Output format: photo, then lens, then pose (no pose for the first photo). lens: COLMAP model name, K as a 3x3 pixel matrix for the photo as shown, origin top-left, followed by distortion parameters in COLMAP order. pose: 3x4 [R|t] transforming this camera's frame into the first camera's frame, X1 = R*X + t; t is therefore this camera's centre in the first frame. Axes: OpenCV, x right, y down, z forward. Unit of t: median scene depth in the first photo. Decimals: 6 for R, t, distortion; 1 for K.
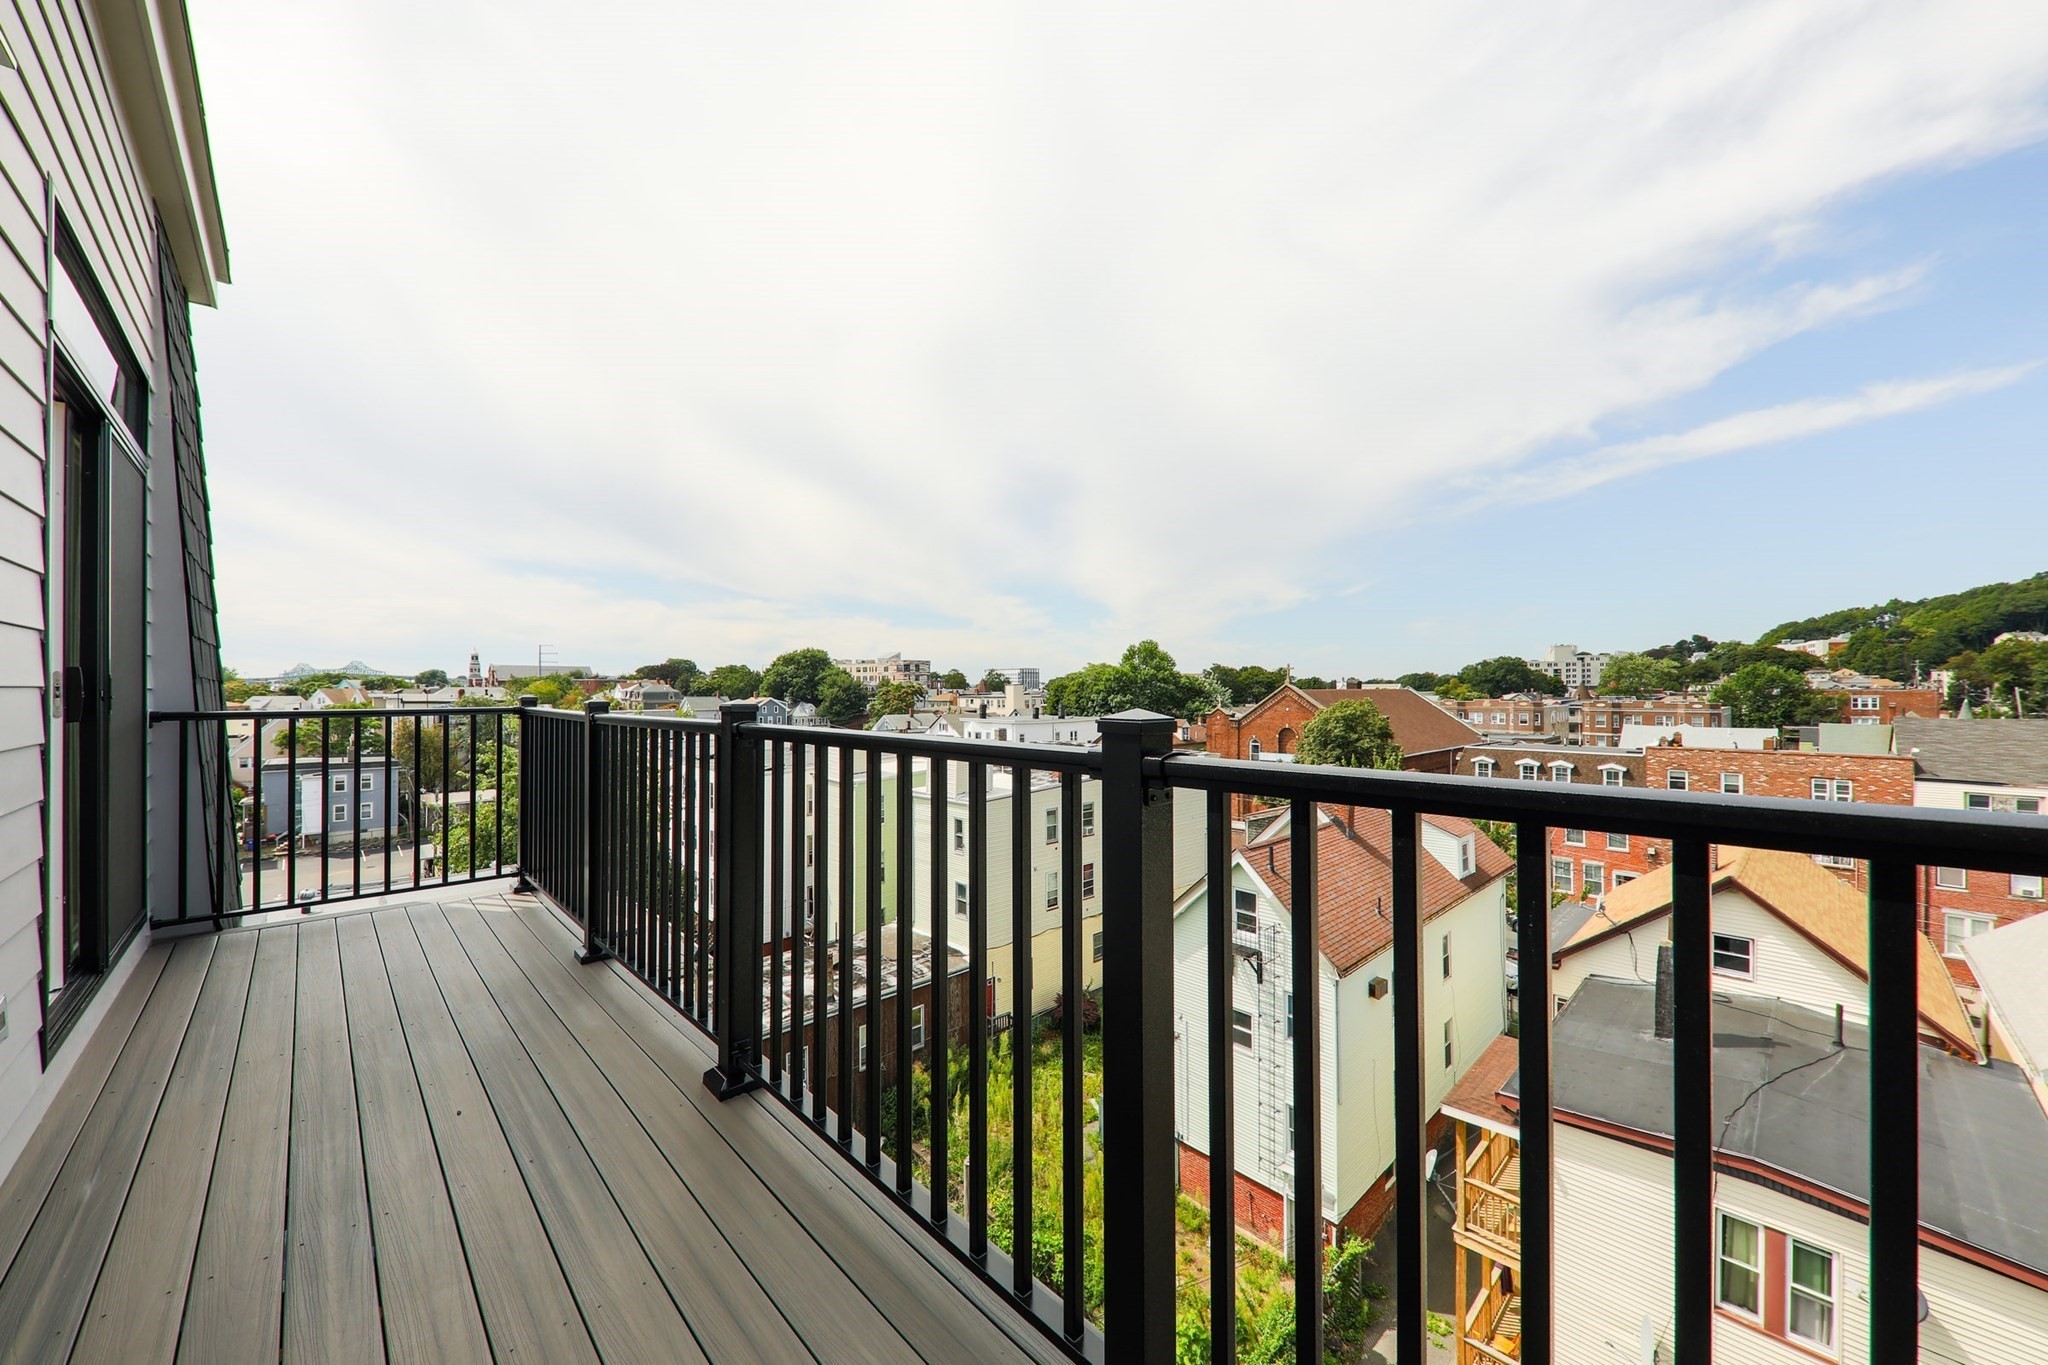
lens RADIAL K [[744.3, 0, 1028.5], [0, 744.3, 690.2], [0, 0, 1]] dist [0.003169, -0.000902]
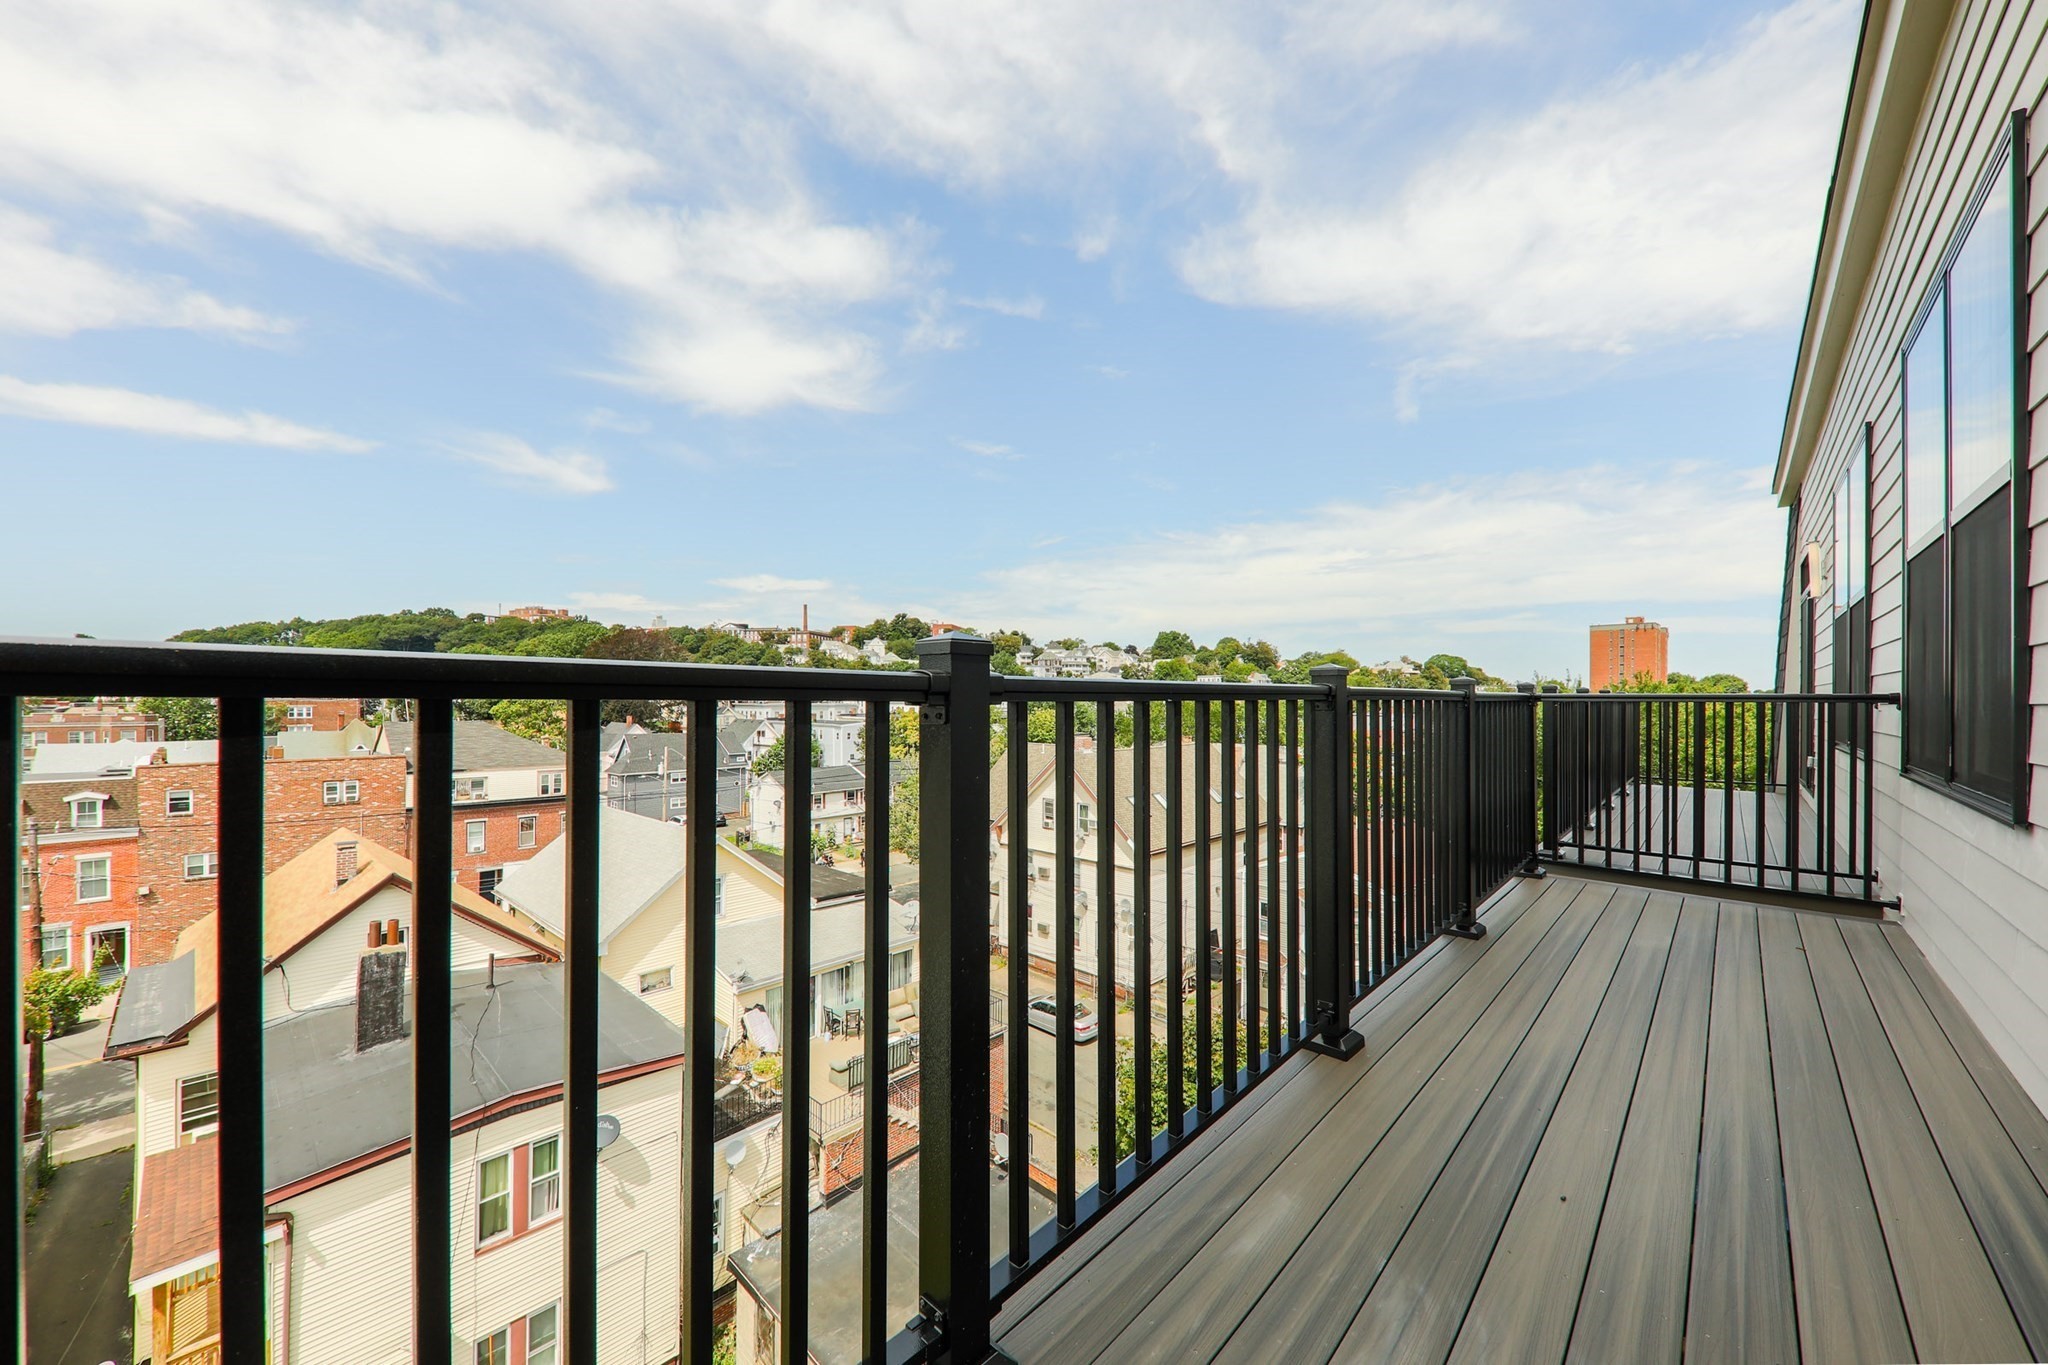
lens RADIAL K [[744.3, 0, 1031.2], [0, 744.3, 693.5], [0, 0, 1]] dist [0.003169, -0.000902]
pose [[-0.078322, 0.010598, 0.996872, -0.080302], [0.000240, 0.999944, -0.010612, 0.004690], [-0.996928, -0.000592, -0.078320, 0.087417]]
